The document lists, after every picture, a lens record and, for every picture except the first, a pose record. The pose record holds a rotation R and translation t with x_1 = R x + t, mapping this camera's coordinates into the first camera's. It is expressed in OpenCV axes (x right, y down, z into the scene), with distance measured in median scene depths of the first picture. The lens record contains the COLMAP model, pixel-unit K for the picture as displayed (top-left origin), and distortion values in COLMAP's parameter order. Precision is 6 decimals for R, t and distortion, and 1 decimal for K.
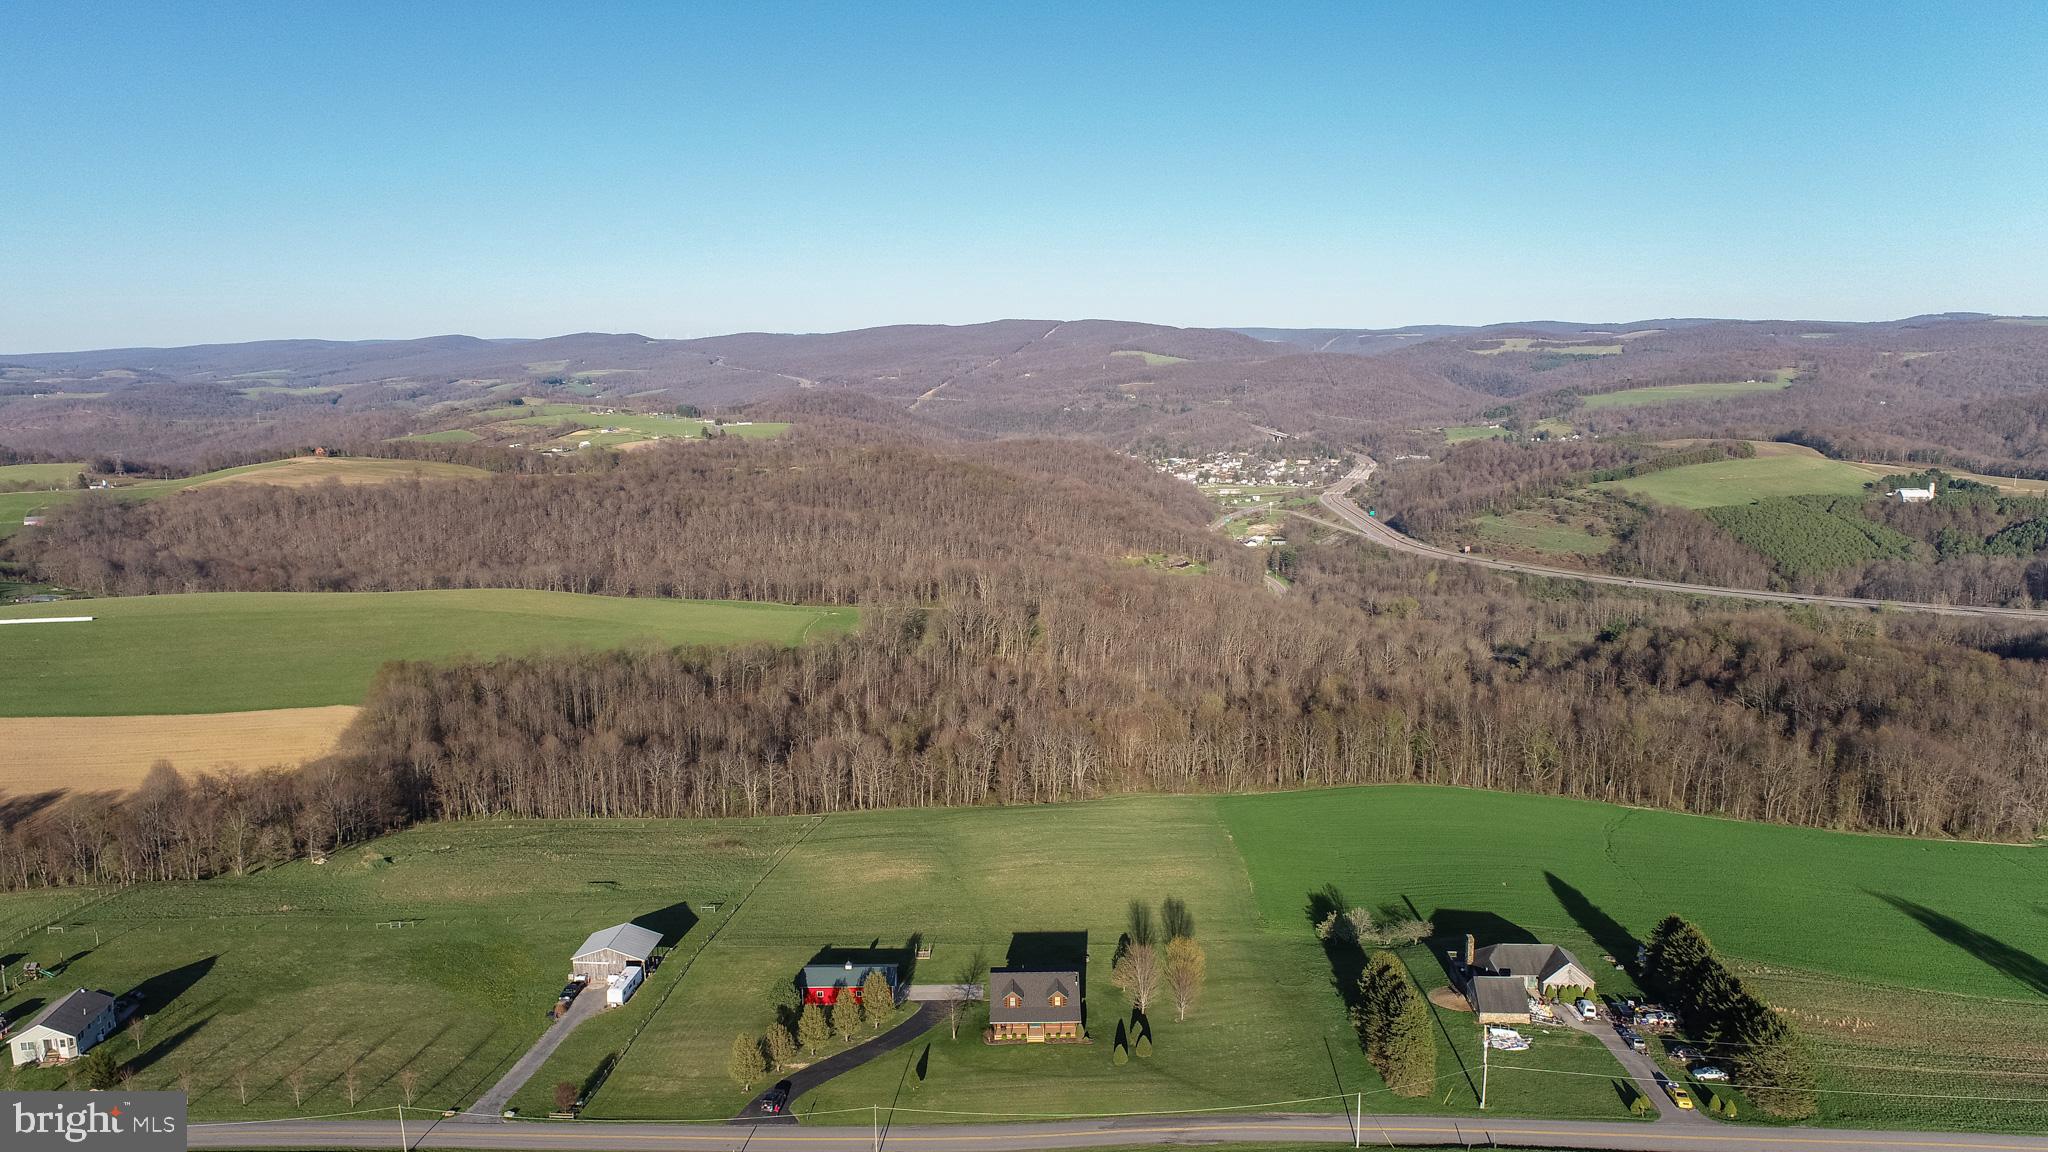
lens RADIAL K [[1380.9, 0, 1017.7], [0, 1380.9, 563.9], [0, 0, 1]] dist [-0.011126, 0.003542]
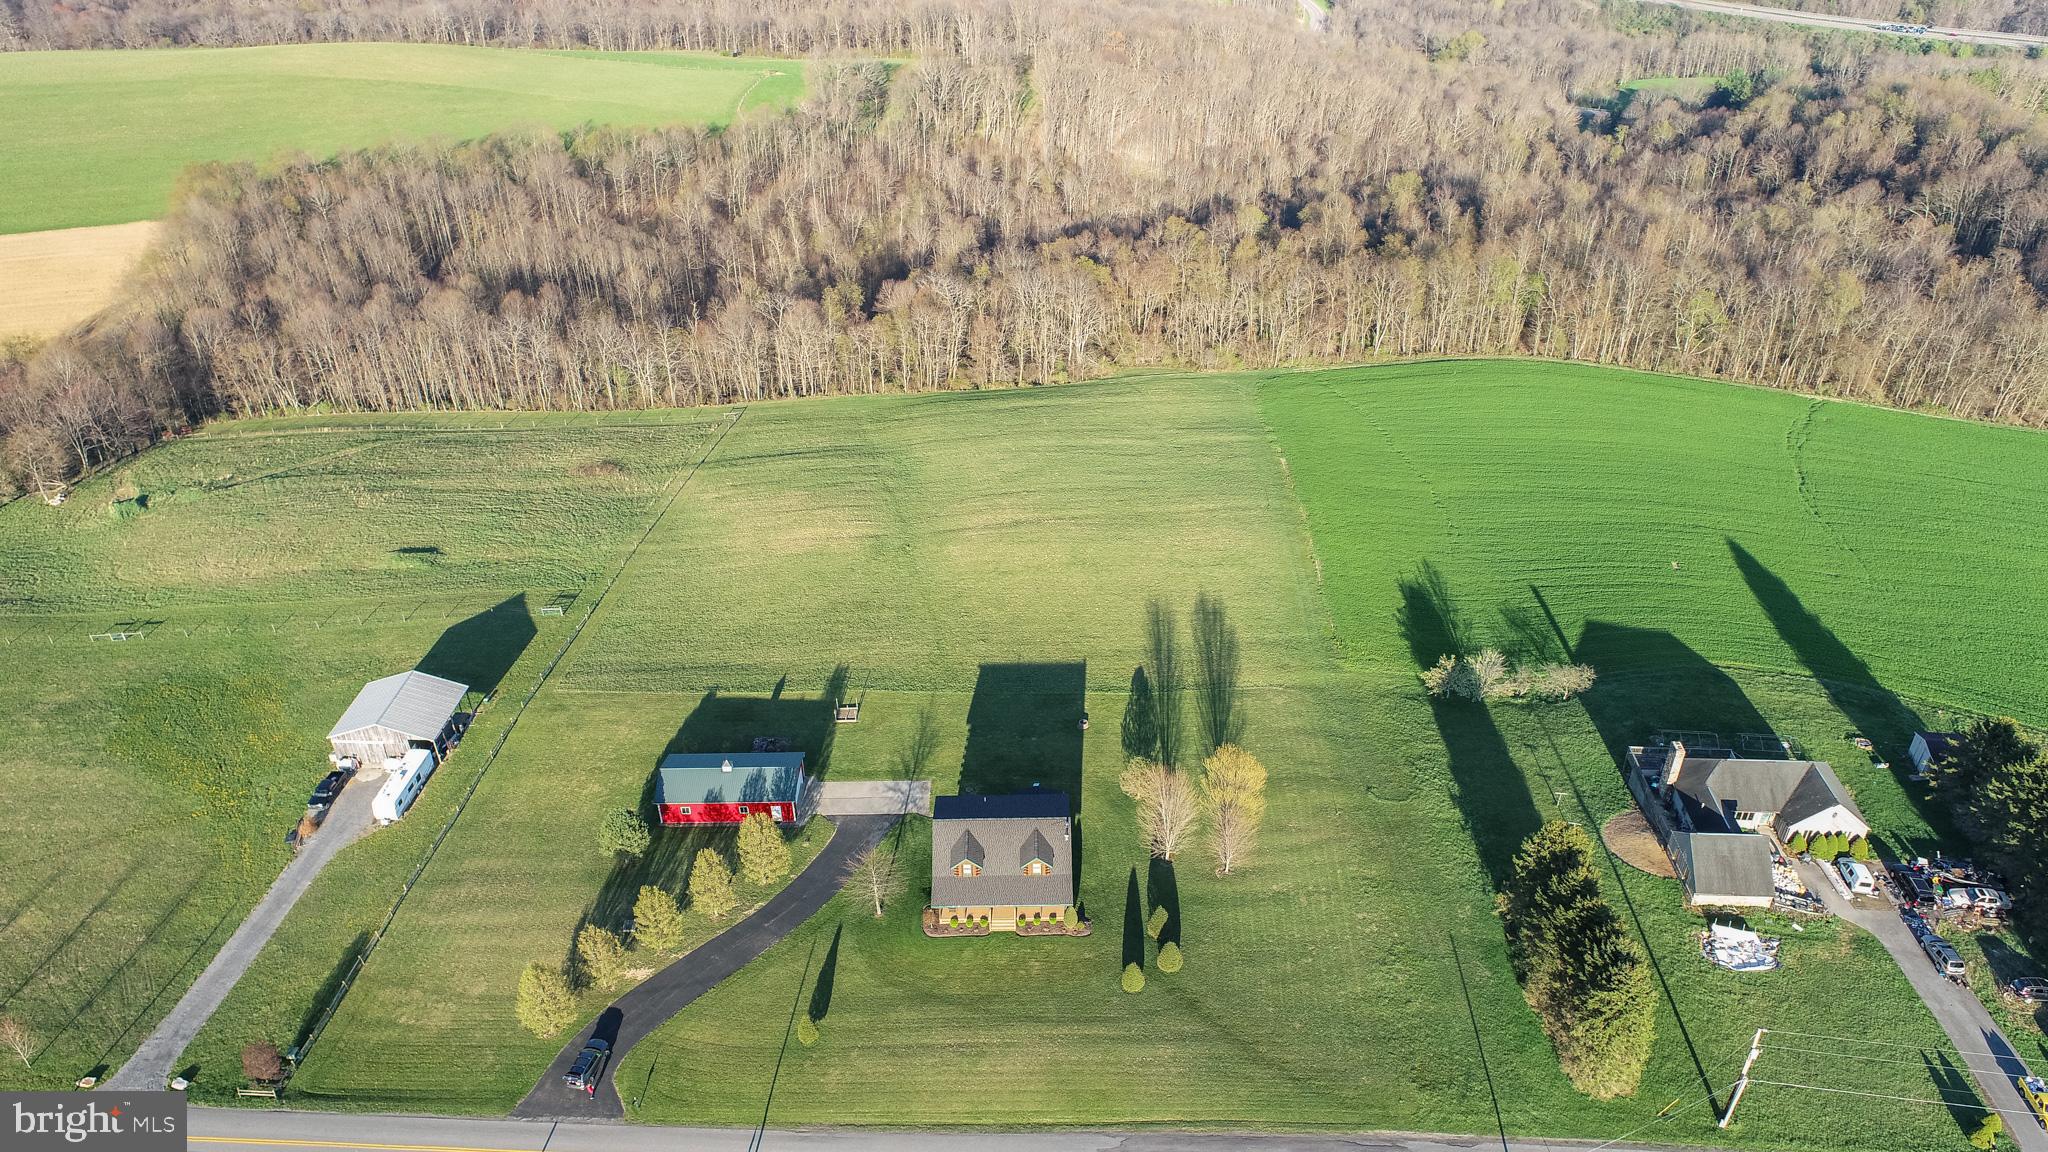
lens RADIAL K [[1380.9, 0, 1018.1], [0, 1380.9, 569.3], [0, 0, 1]] dist [-0.011126, 0.003542]
pose [[0.999989, -0.004441, -0.001372, 0.012005], [0.004618, 0.915642, 0.401969, -0.038998], [-0.000529, -0.401971, 0.915652, 0.260957]]
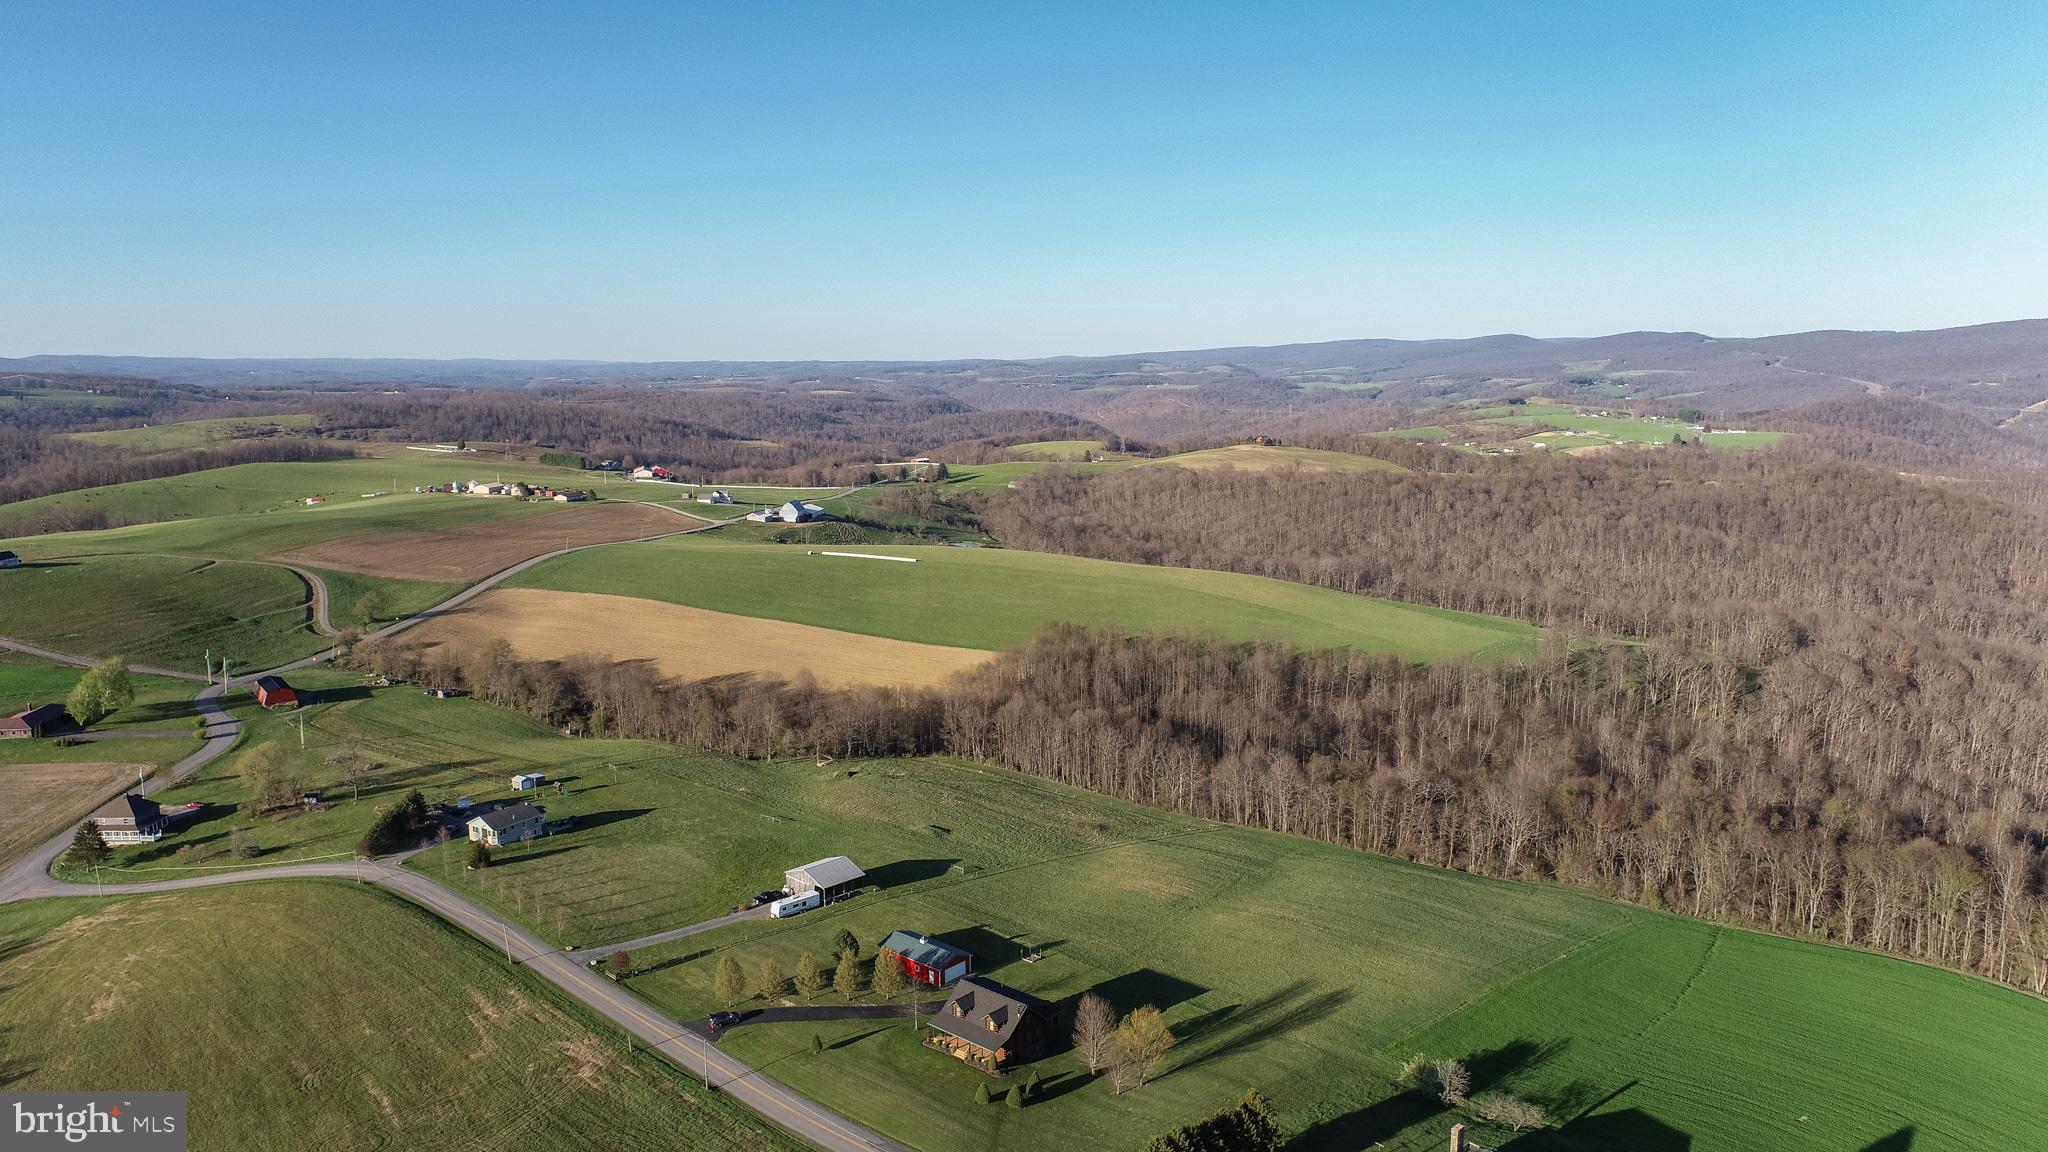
lens RADIAL K [[1380.9, 0, 1020.5], [0, 1380.9, 570.9], [0, 0, 1]] dist [-0.011126, 0.003542]
pose [[0.746844, 0.105306, -0.656608, 0.360687], [-0.101656, 0.993856, 0.043768, -0.024621], [0.657183, 0.034060, 0.752961, 0.153609]]
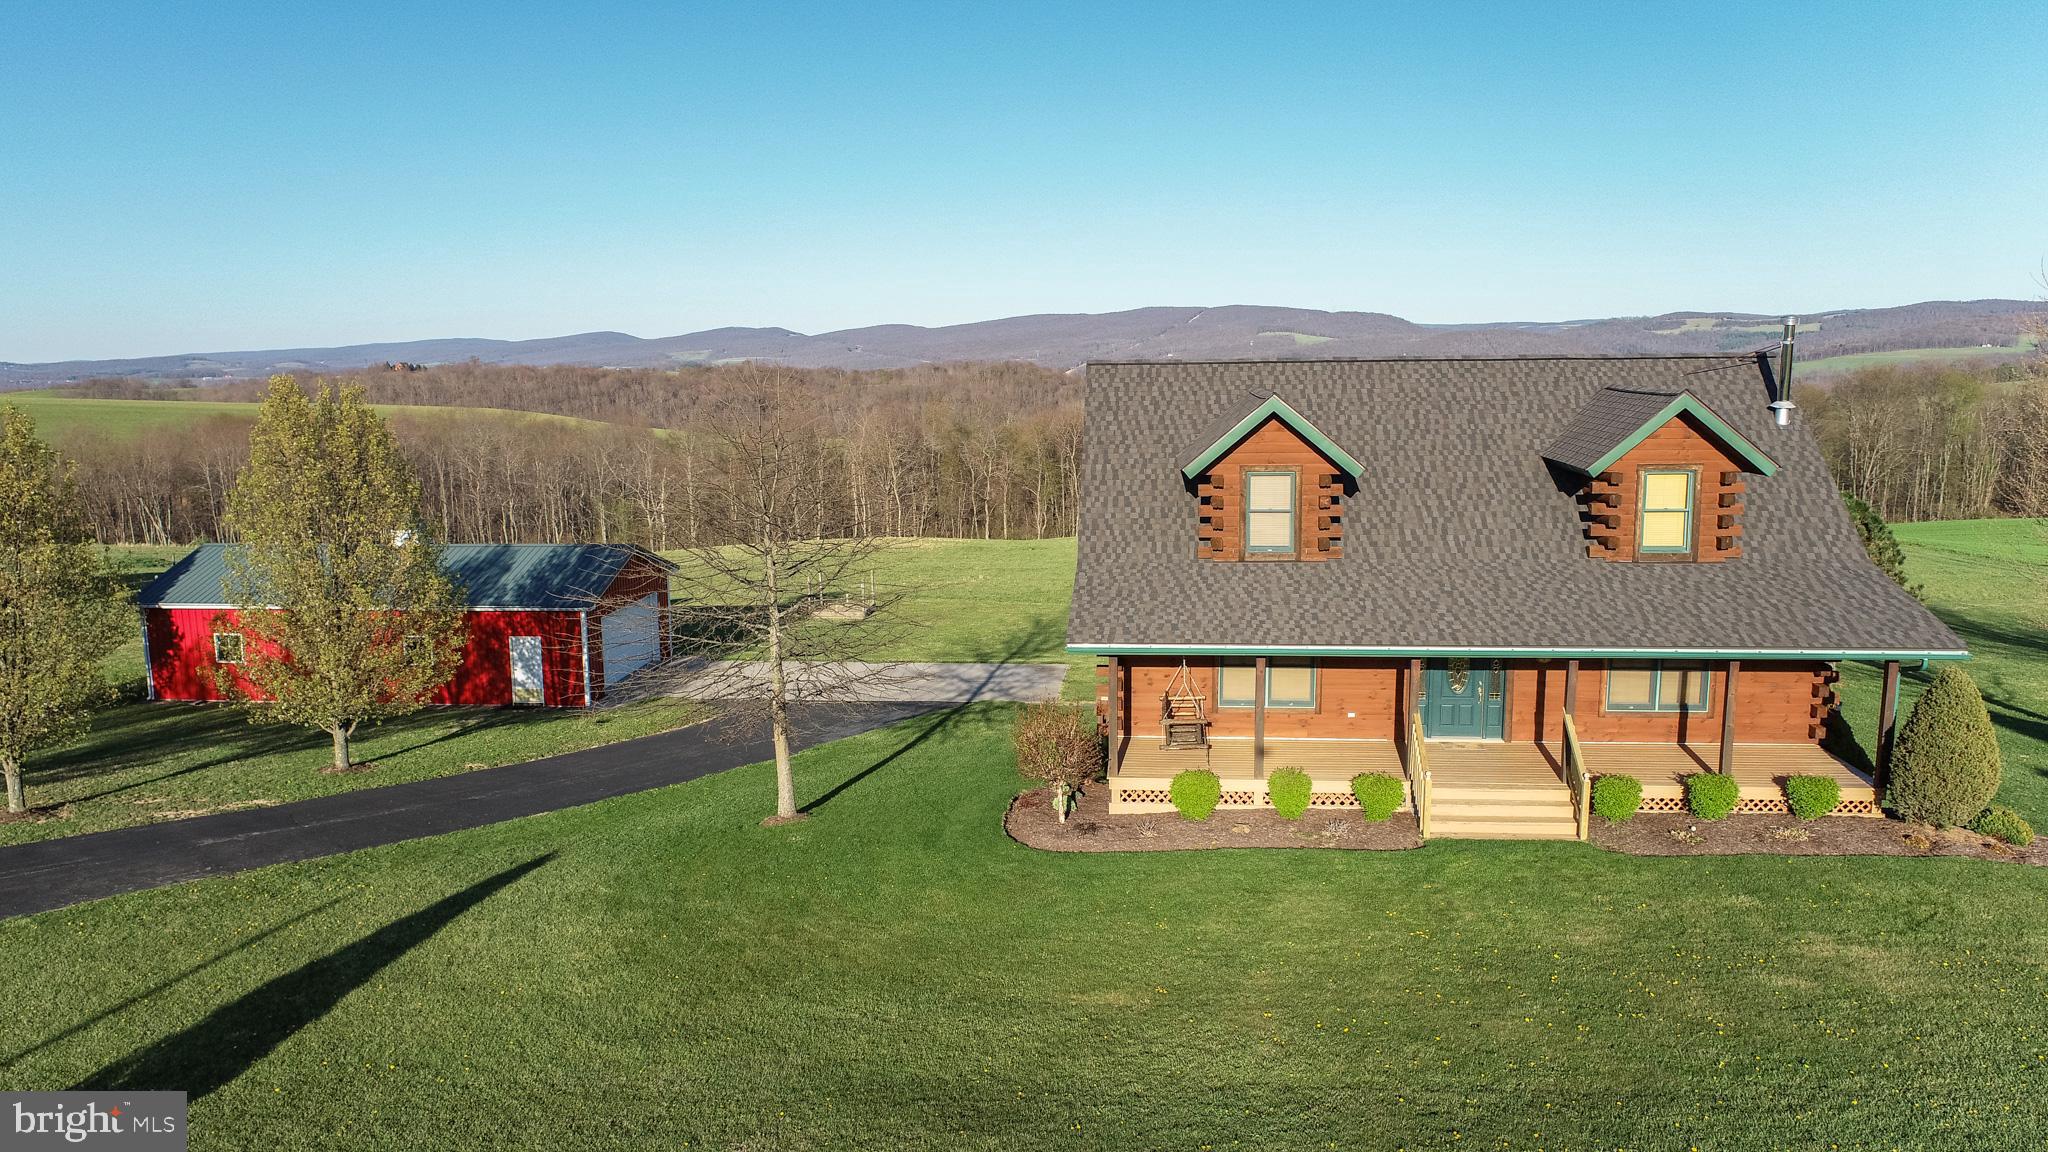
lens RADIAL K [[1380.9, 0, 1021.9], [0, 1380.9, 562.9], [0, 0, 1]] dist [-0.011126, 0.003542]
pose [[0.995184, 0.014274, -0.096981, -0.007469], [-0.014662, 0.999887, -0.003284, 0.180358], [0.096923, 0.004690, 0.995281, 0.492716]]
